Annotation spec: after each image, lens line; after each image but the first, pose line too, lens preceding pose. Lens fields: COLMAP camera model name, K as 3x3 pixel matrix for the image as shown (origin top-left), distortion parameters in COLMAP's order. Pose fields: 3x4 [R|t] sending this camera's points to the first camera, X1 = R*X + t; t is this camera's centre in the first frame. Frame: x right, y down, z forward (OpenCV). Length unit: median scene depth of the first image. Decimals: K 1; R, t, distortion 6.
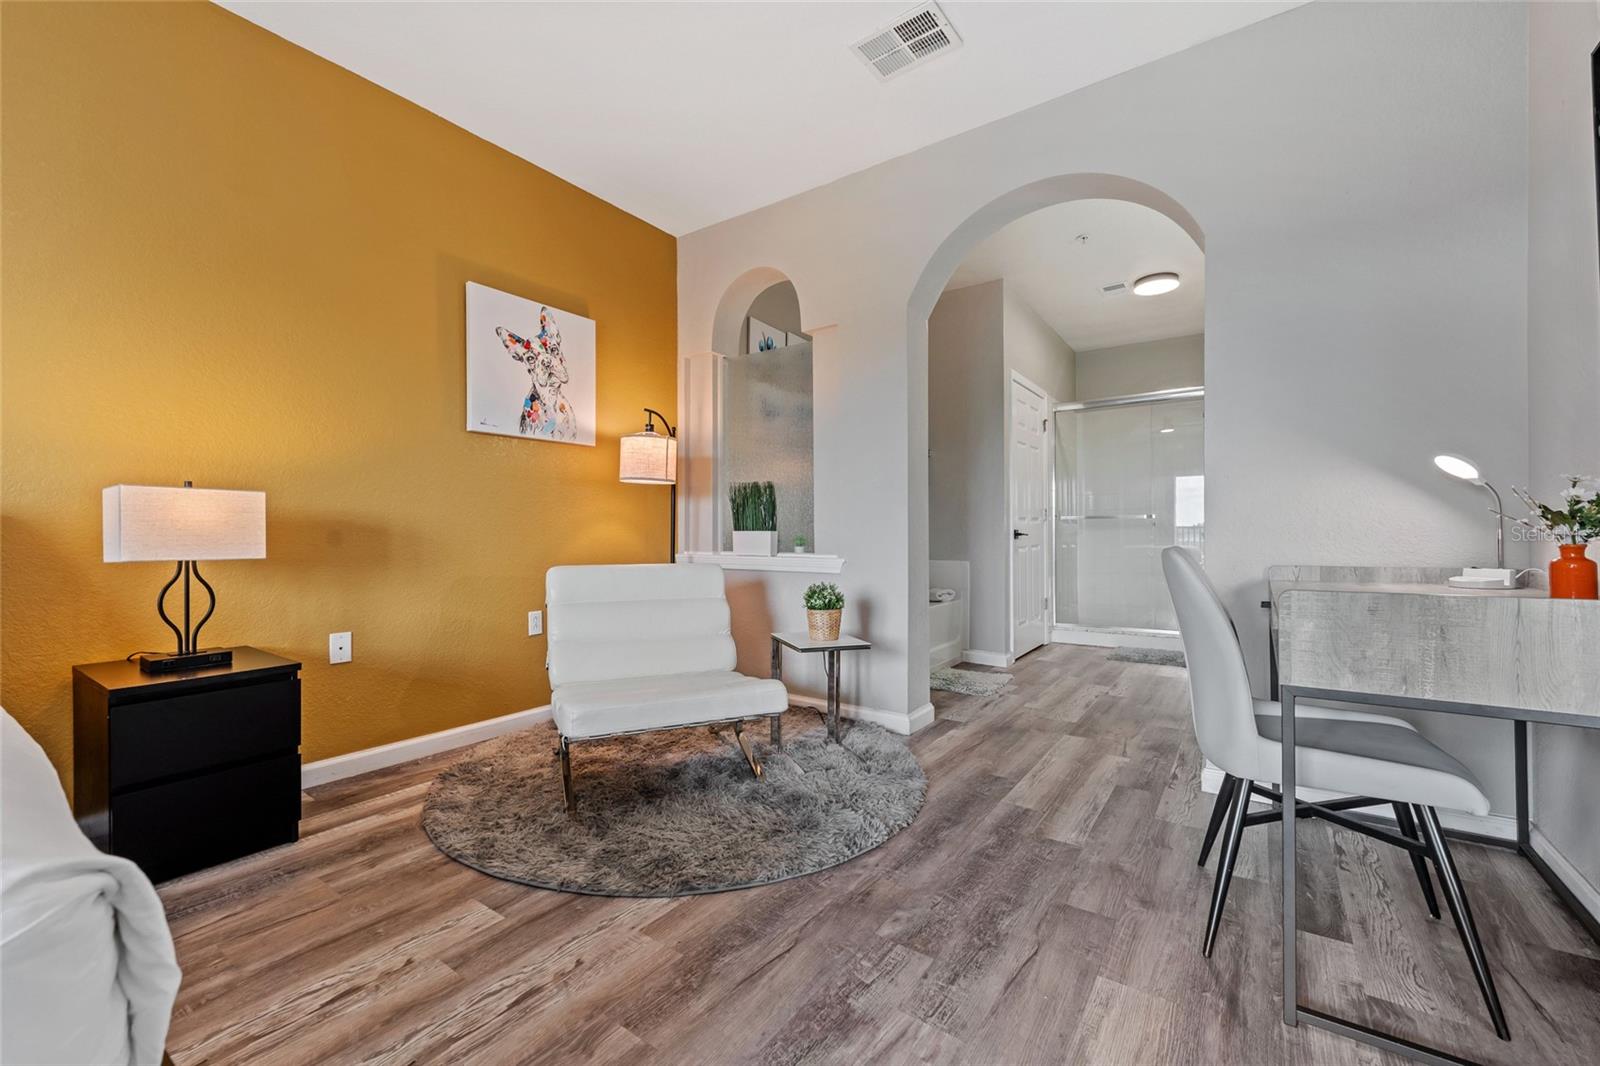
lens RADIAL K [[646.8, 0, 802.3], [0, 646.8, 538.5], [0, 0, 1]] dist [-0.001045, -0.000199]
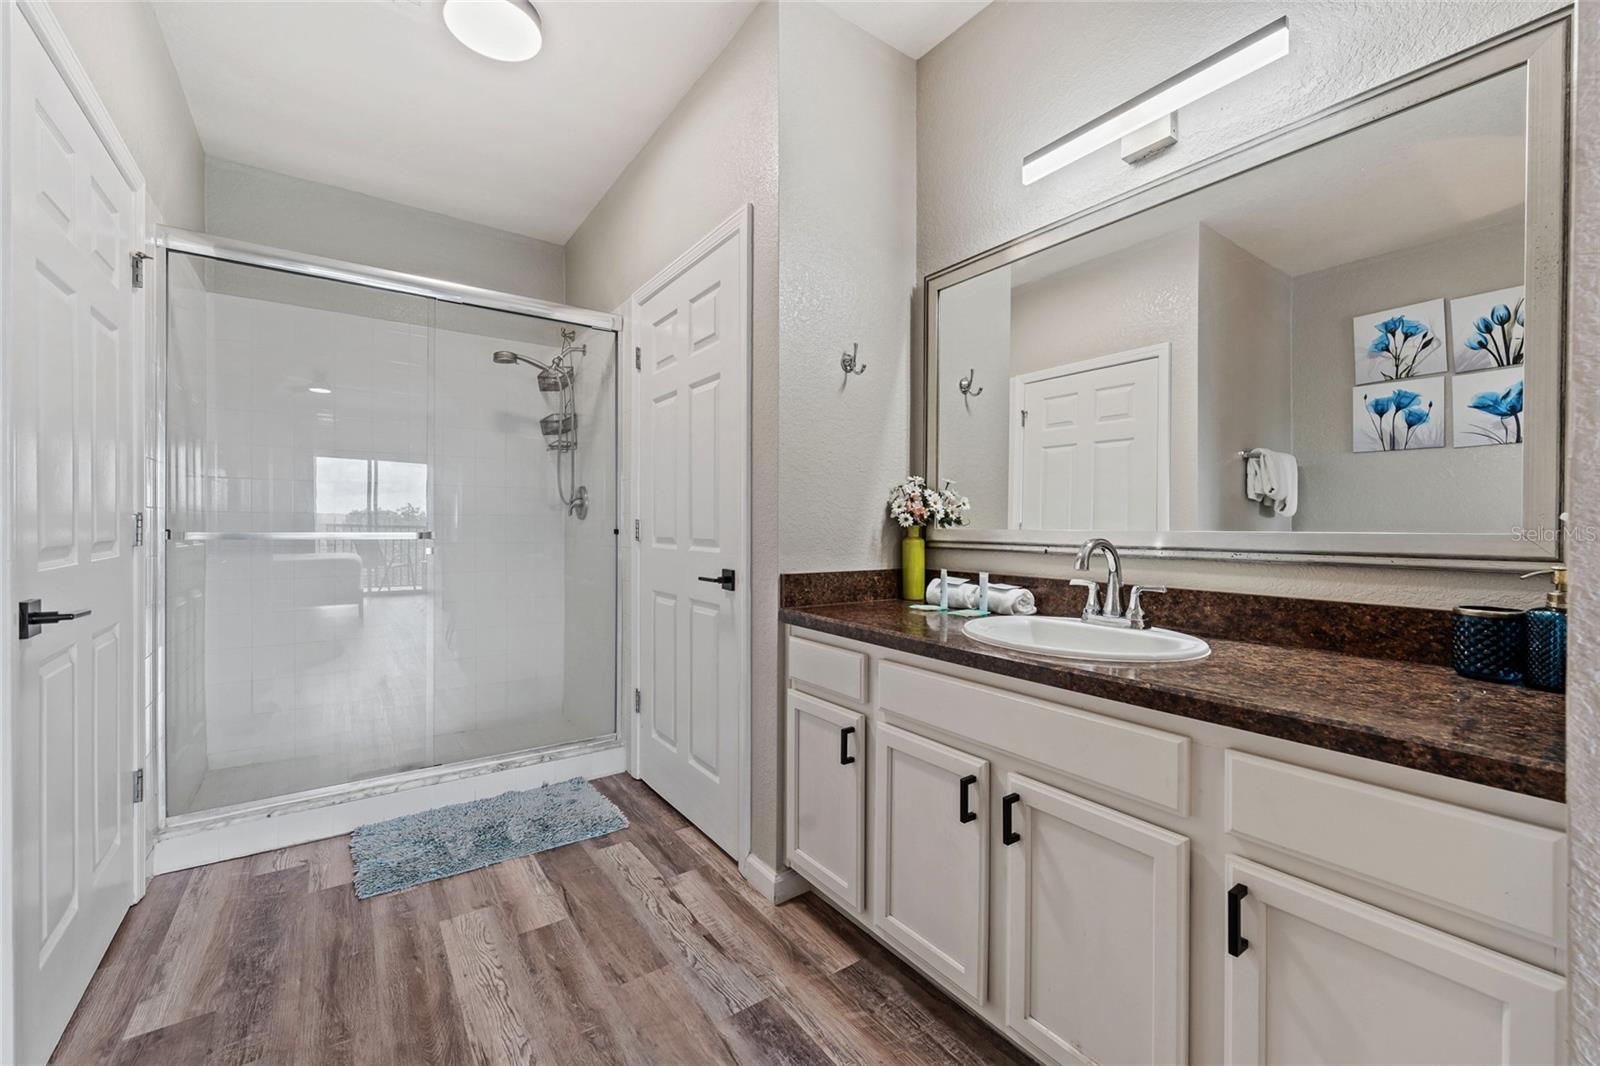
lens RADIAL K [[646.6, 0, 800.0], [0, 646.6, 533.0], [0, 0, 1]] dist [0.001465, -0.000490]
pose [[0.340133, -0.003120, 0.940372, 0.175102], [-0.007422, 0.999954, 0.006002, -0.040699], [-0.940348, -0.009021, 0.340095, 0.564747]]
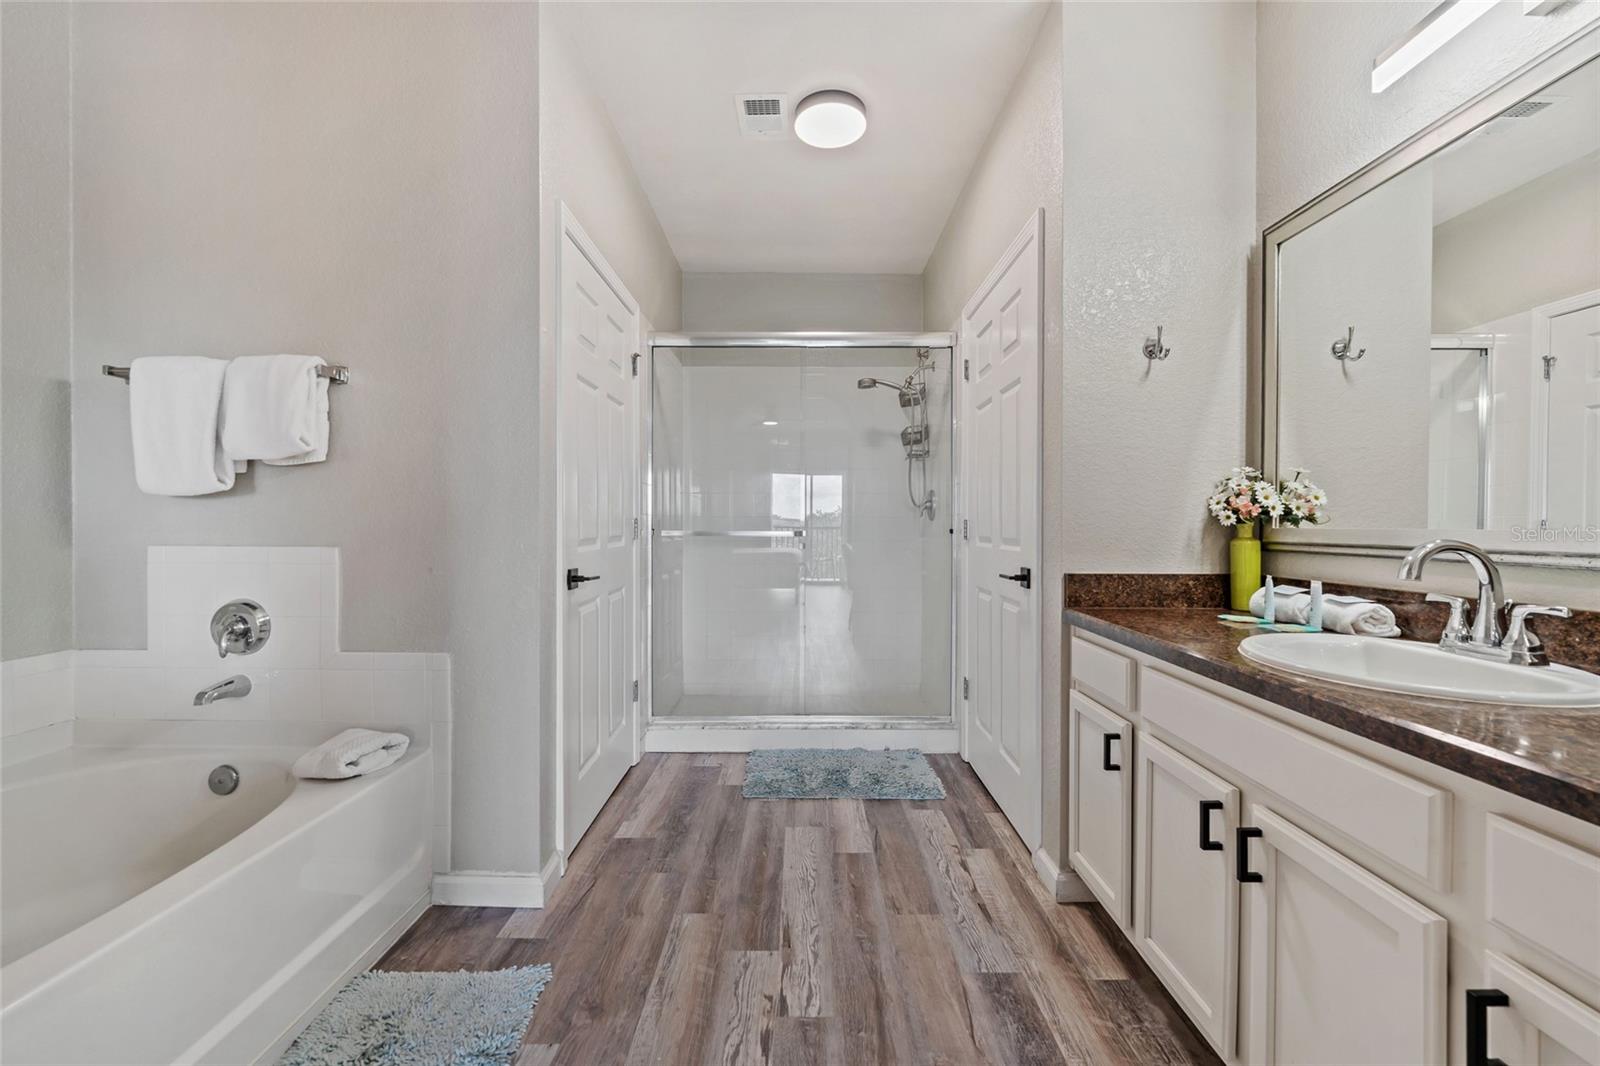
lens RADIAL K [[642.2, 0, 799.6], [0, 642.2, 536.8], [0, 0, 1]] dist [0.001906, -0.000251]
pose [[0.821472, -0.003284, 0.570239, 0.185361], [-0.006642, 0.999860, 0.015327, -0.040403], [-0.570210, -0.016378, 0.821336, 0.487321]]
